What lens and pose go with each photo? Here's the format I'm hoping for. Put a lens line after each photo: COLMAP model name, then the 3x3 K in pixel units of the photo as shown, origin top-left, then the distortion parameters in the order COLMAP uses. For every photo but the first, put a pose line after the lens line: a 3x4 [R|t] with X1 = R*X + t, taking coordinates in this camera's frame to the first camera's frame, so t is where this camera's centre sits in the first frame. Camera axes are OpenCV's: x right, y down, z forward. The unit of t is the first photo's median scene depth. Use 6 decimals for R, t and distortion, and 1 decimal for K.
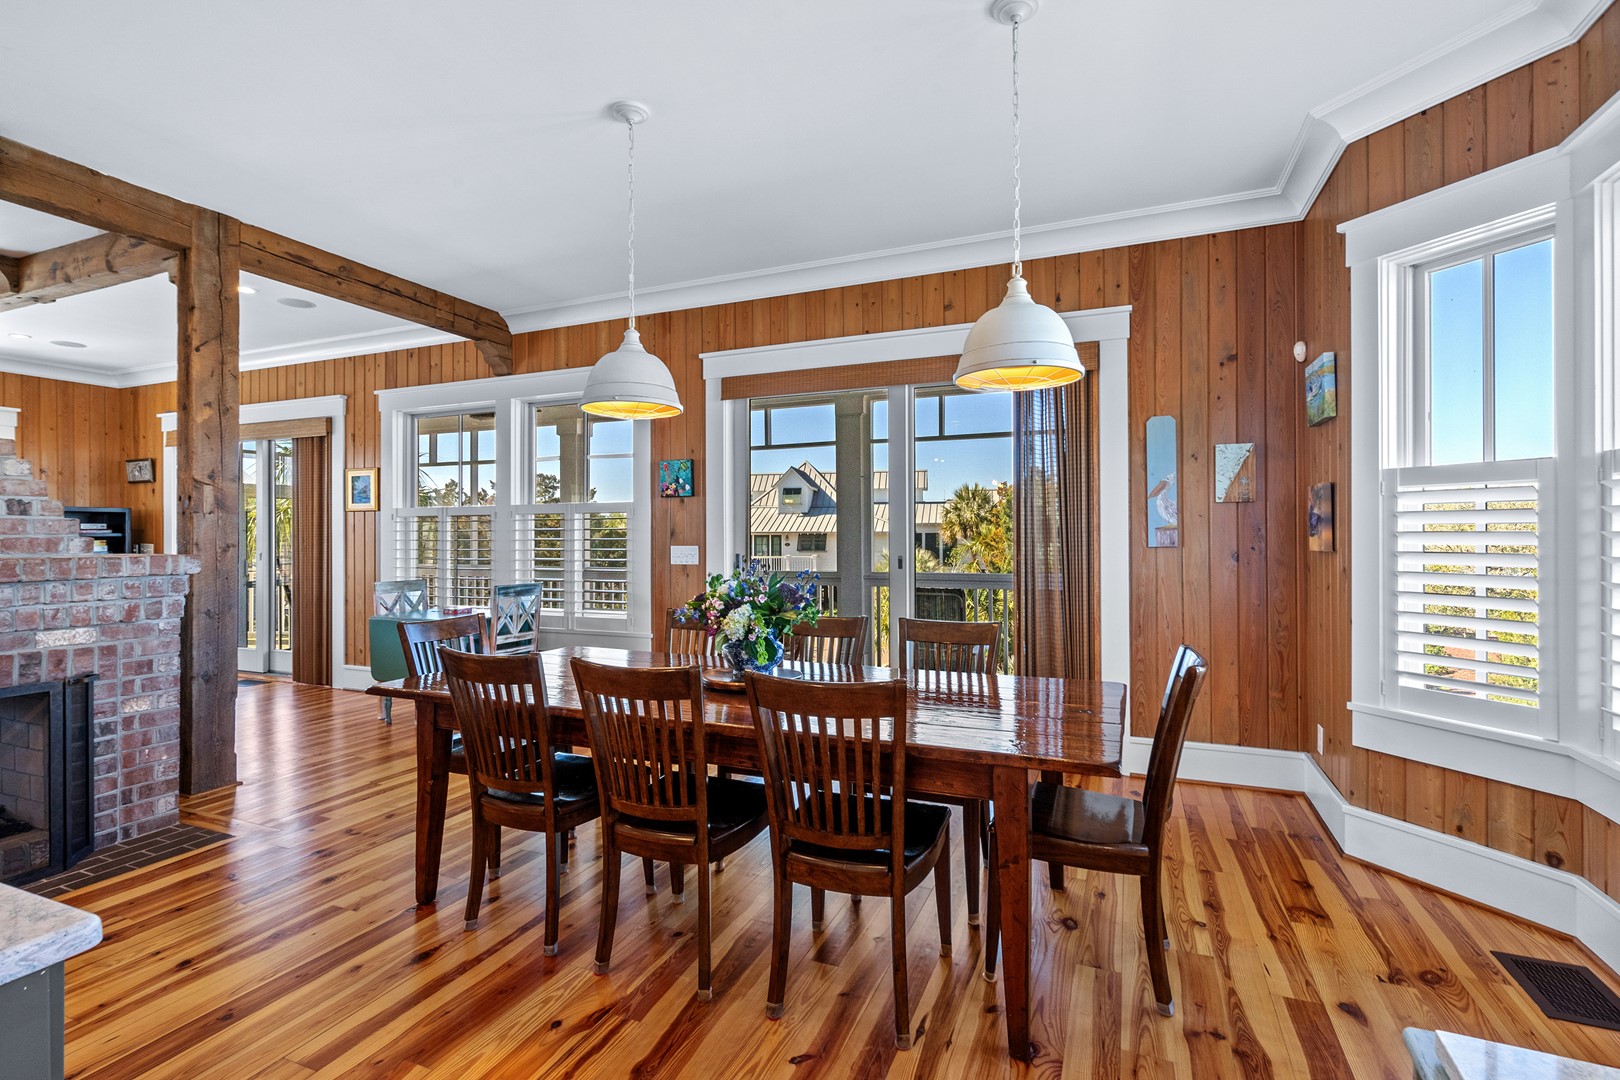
lens RADIAL K [[744.4, 0, 810.0], [0, 744.4, 540.0], [0, 0, 1]] dist [-0.001258, -0.000142]
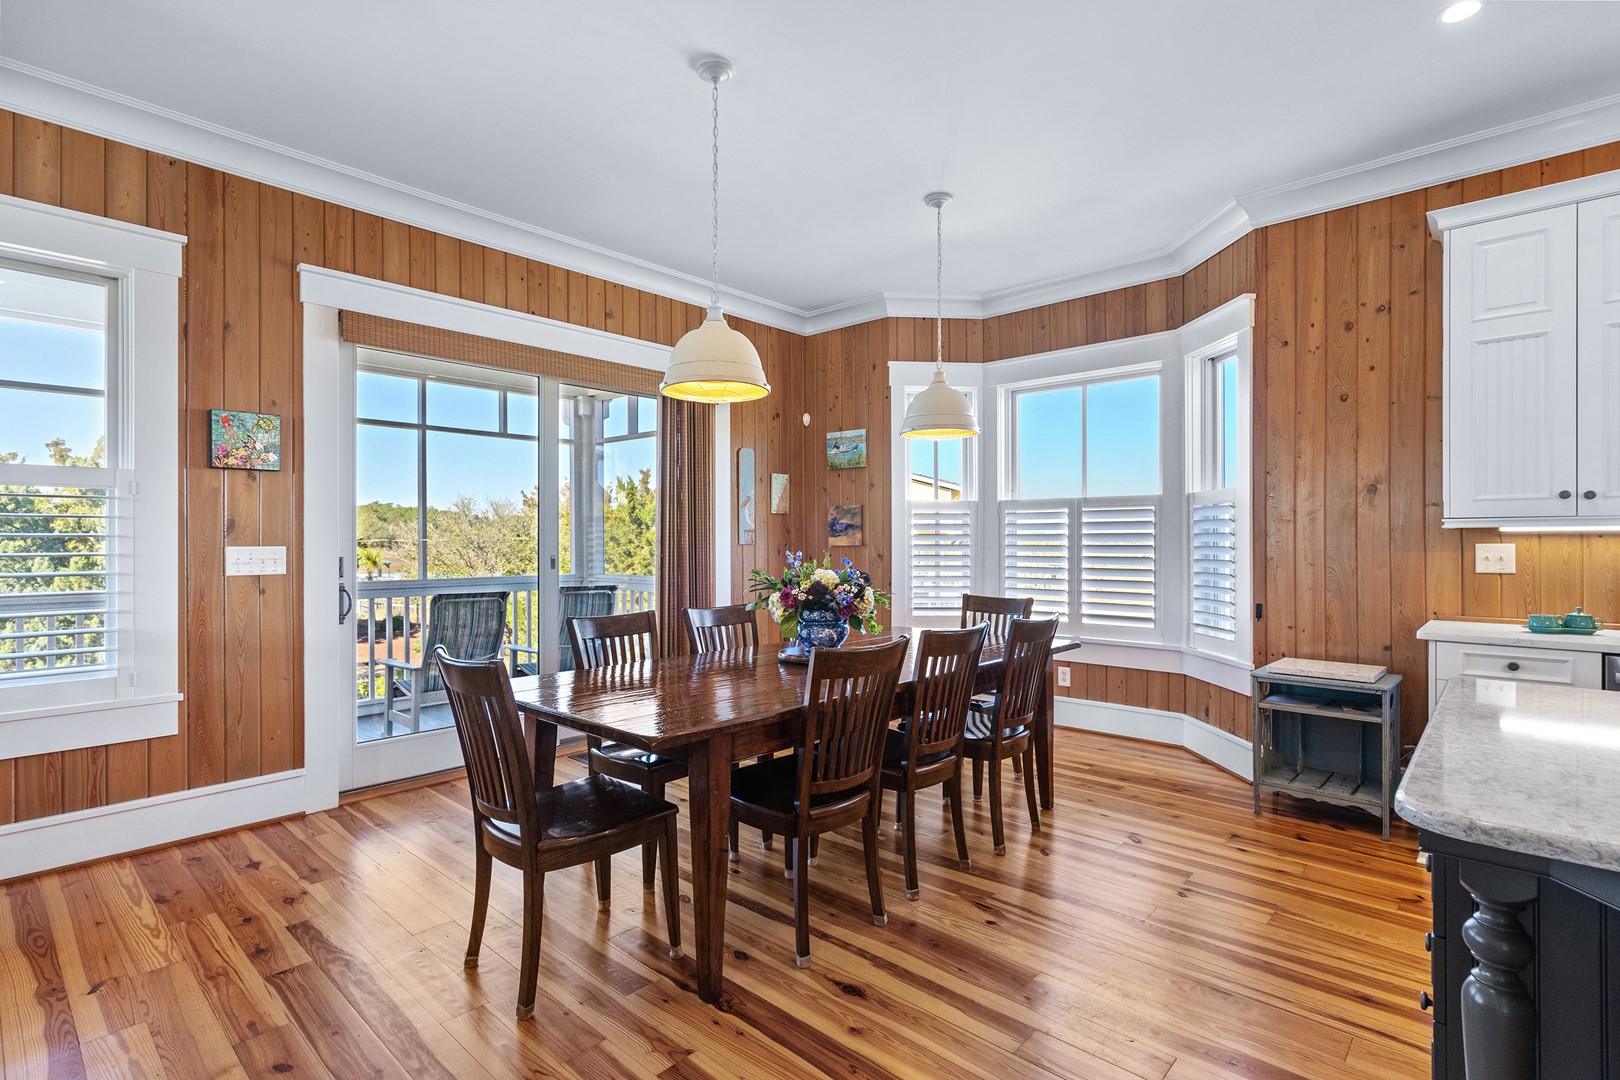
lens RADIAL K [[790.1, 0, 768.5], [0, 790.1, 544.3], [0, 0, 1]] dist [-0.001755, 0.000015]
pose [[0.351815, -0.000108, 0.936070, -0.897662], [0.002036, 0.999998, -0.000650, 0.010501], [-0.936067, 0.002134, 0.351814, 0.464522]]
